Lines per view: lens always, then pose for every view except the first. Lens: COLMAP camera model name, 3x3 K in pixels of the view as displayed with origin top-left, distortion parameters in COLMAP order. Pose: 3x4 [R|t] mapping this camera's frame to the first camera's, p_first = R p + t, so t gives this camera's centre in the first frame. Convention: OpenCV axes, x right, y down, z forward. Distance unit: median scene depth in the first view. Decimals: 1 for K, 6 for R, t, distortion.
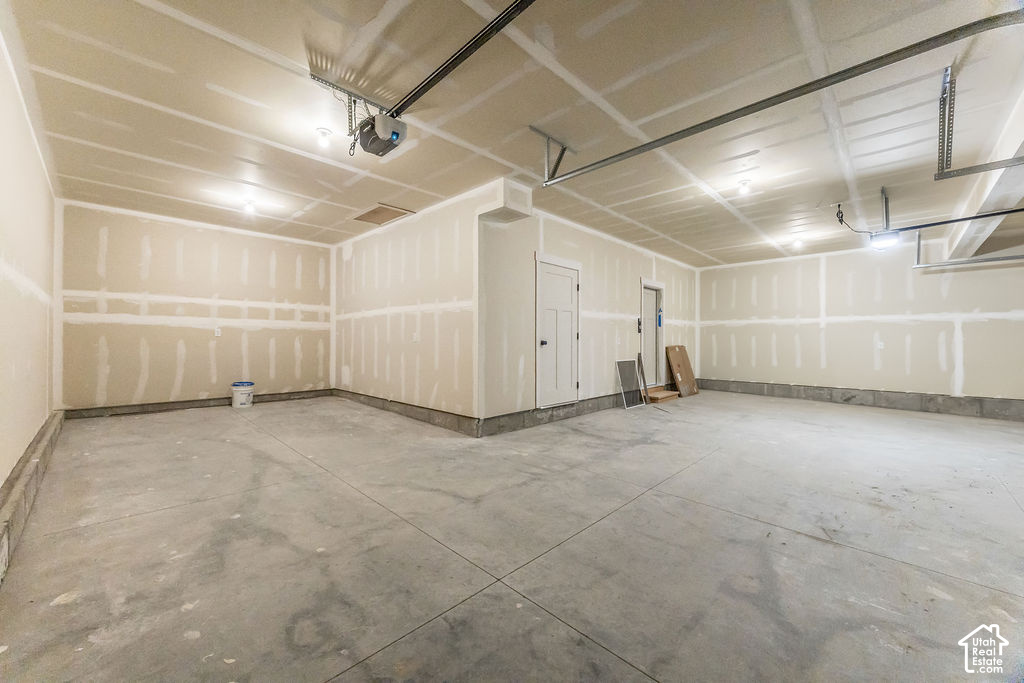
lens RADIAL K [[402.4, 0, 510.6], [0, 402.4, 342.6], [0, 0, 1]] dist [-0.007753, -0.000165]
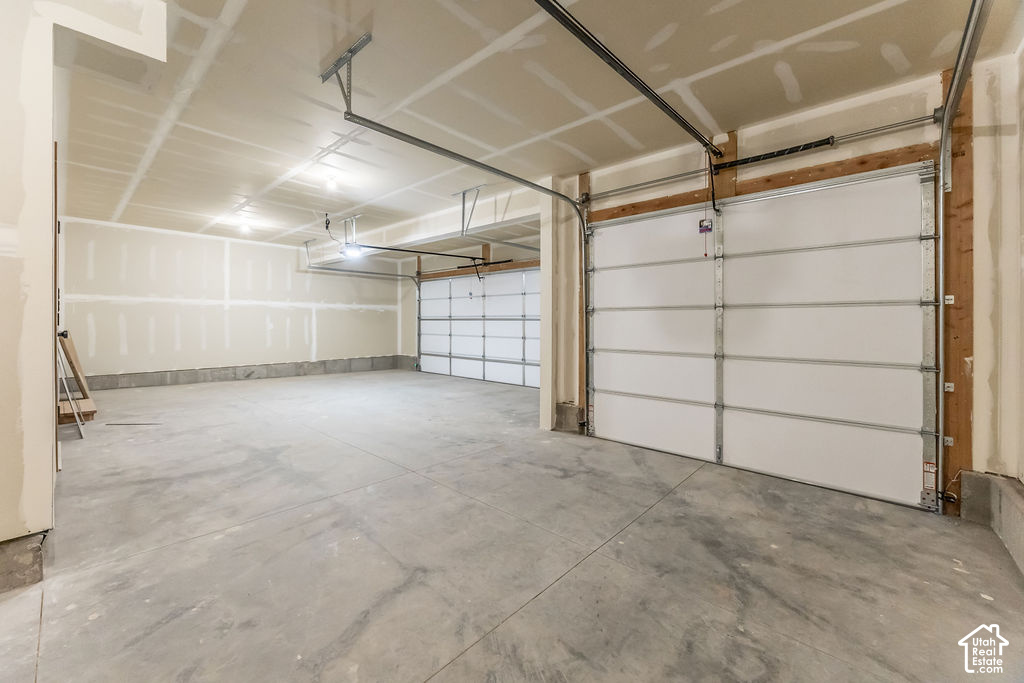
lens RADIAL K [[402.4, 0, 505.3], [0, 402.4, 322.6], [0, 0, 1]] dist [-0.007753, -0.000165]
pose [[-0.036587, -0.005893, 0.999313, -0.502914], [-0.002703, 0.999980, 0.005798, -0.021605], [-0.999327, -0.002489, -0.036602, 0.574206]]
